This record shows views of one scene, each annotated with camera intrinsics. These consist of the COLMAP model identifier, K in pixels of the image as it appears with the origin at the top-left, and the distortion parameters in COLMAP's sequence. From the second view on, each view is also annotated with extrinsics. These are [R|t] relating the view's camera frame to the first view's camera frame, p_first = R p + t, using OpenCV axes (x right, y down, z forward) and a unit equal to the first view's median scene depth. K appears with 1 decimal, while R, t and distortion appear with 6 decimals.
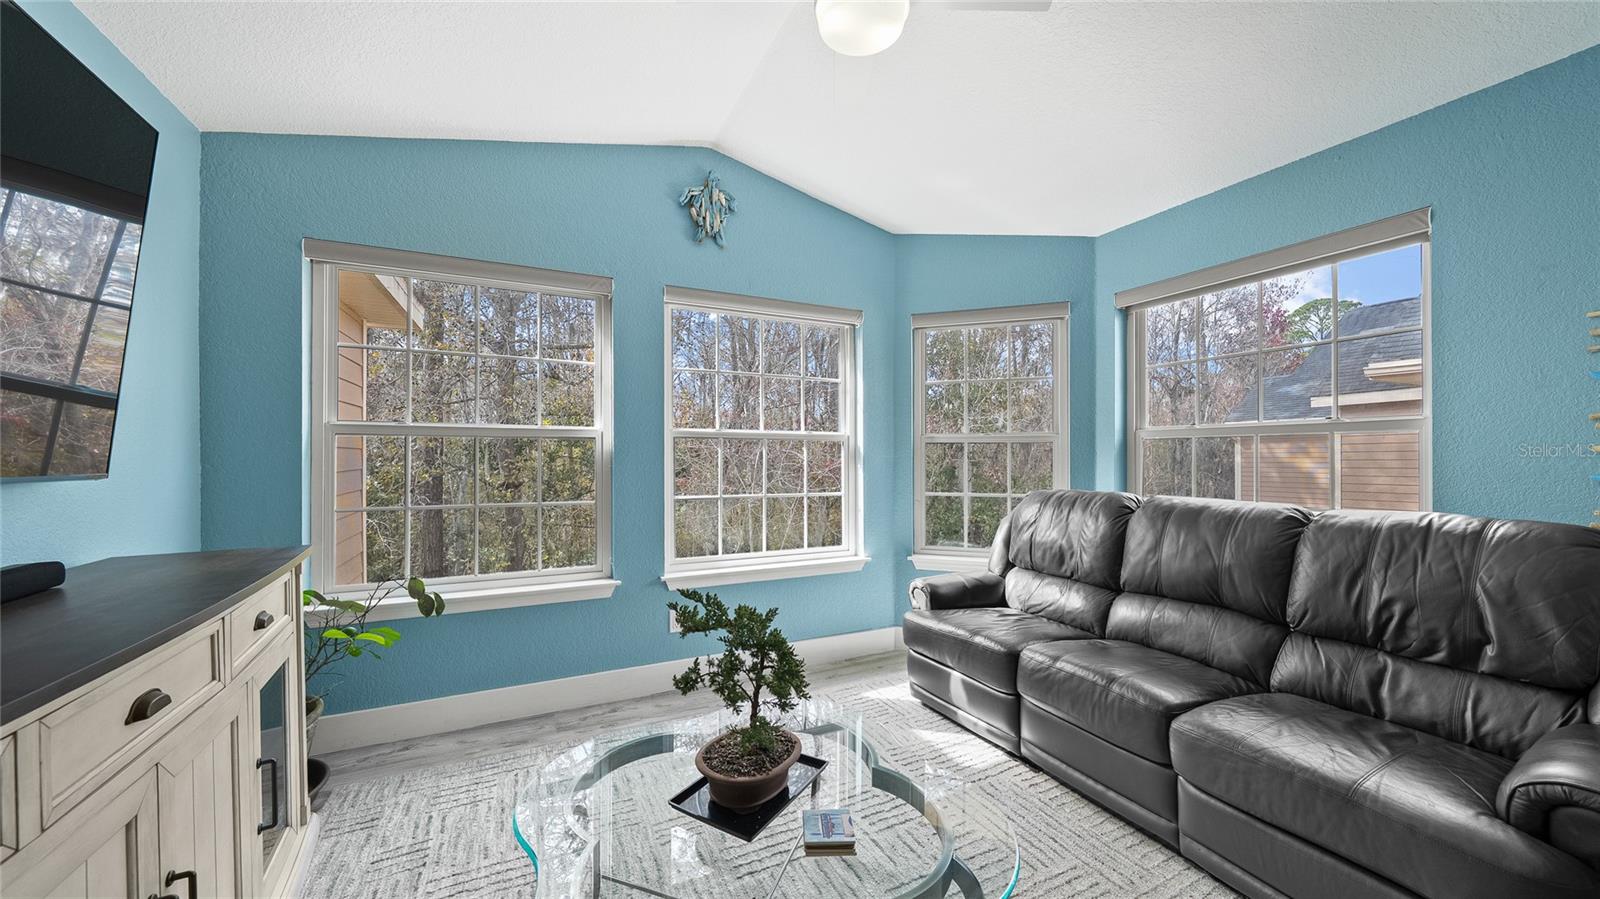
lens RADIAL K [[562.1, 0, 794.2], [0, 562.1, 457.4], [0, 0, 1]] dist [-0.002387, -0.000247]
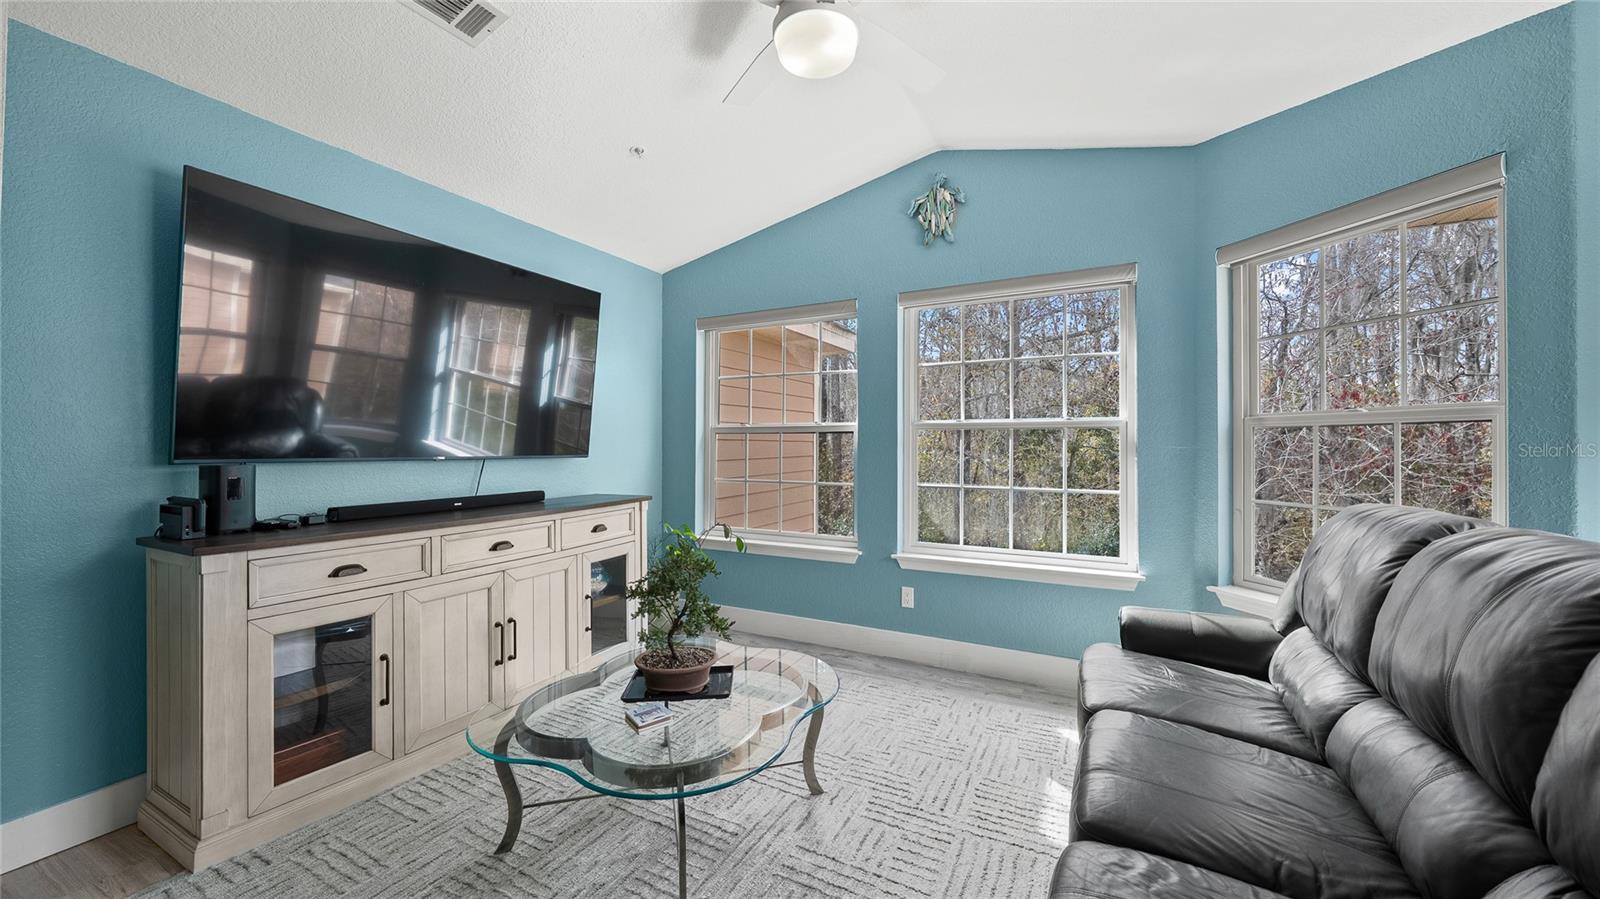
lens RADIAL K [[562.1, 0, 811.3], [0, 562.1, 444.9], [0, 0, 1]] dist [-0.002387, -0.000247]
pose [[0.605479, -0.001819, -0.795859, 0.515582], [-0.002234, 0.999990, -0.003984, -0.001304], [0.795858, 0.004190, 0.605469, 0.176592]]
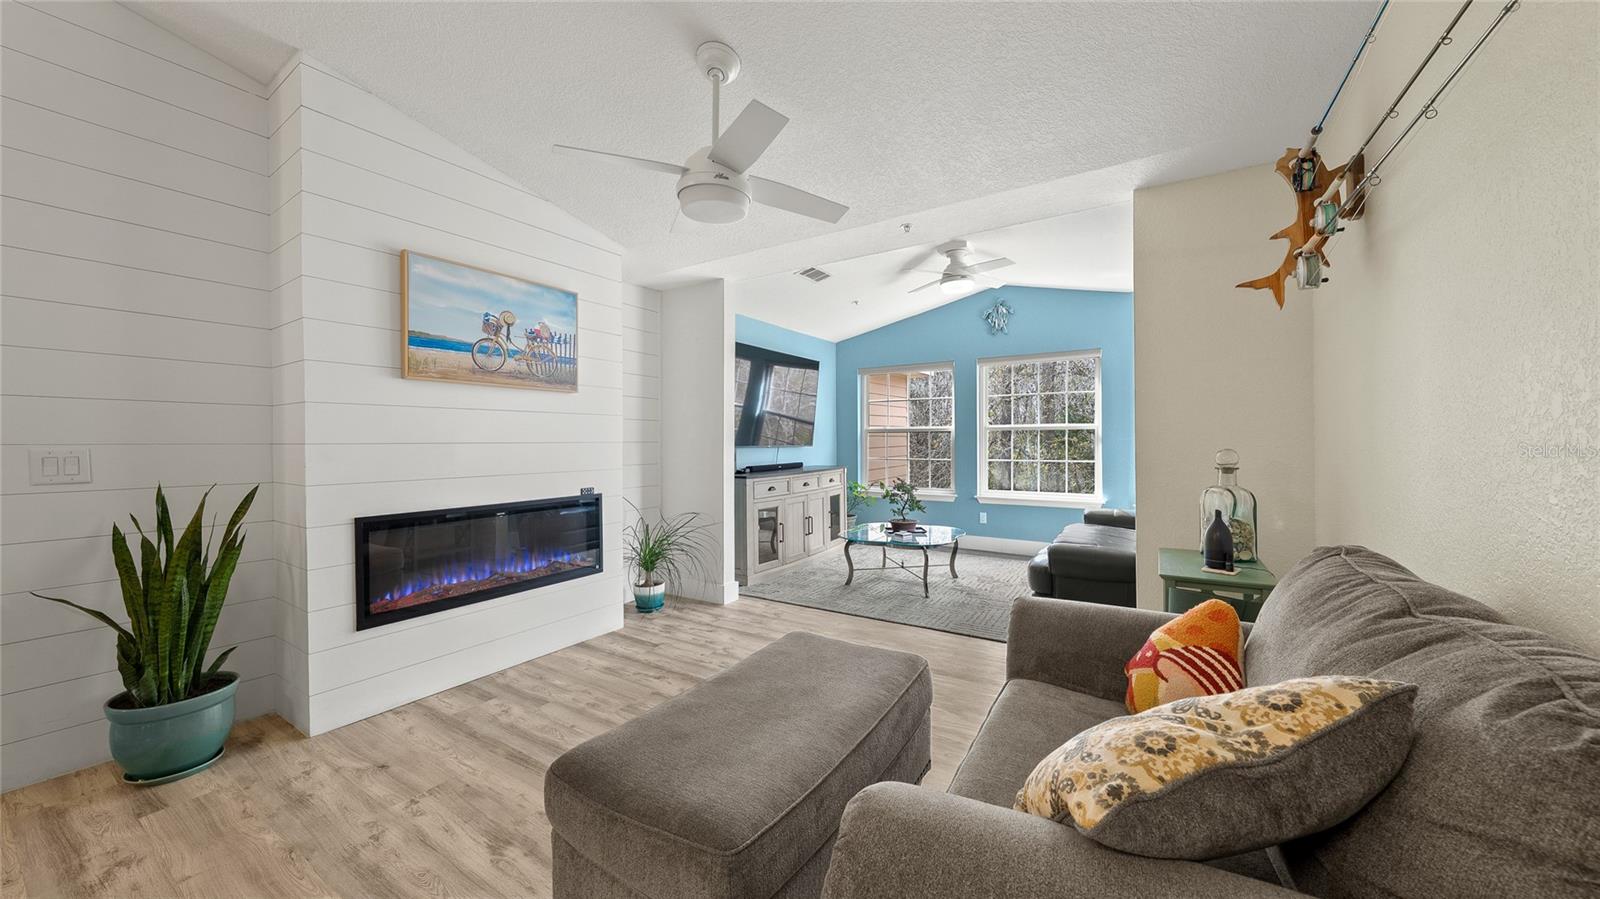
lens RADIAL K [[562.1, 0, 796.4], [0, 562.1, 441.1], [0, 0, 1]] dist [-0.002387, -0.000247]
pose [[0.528580, 0.000611, -0.848883, 1.127105], [0.005121, 0.999979, 0.003908, -0.007600], [0.848868, -0.006413, 0.528566, -0.652605]]
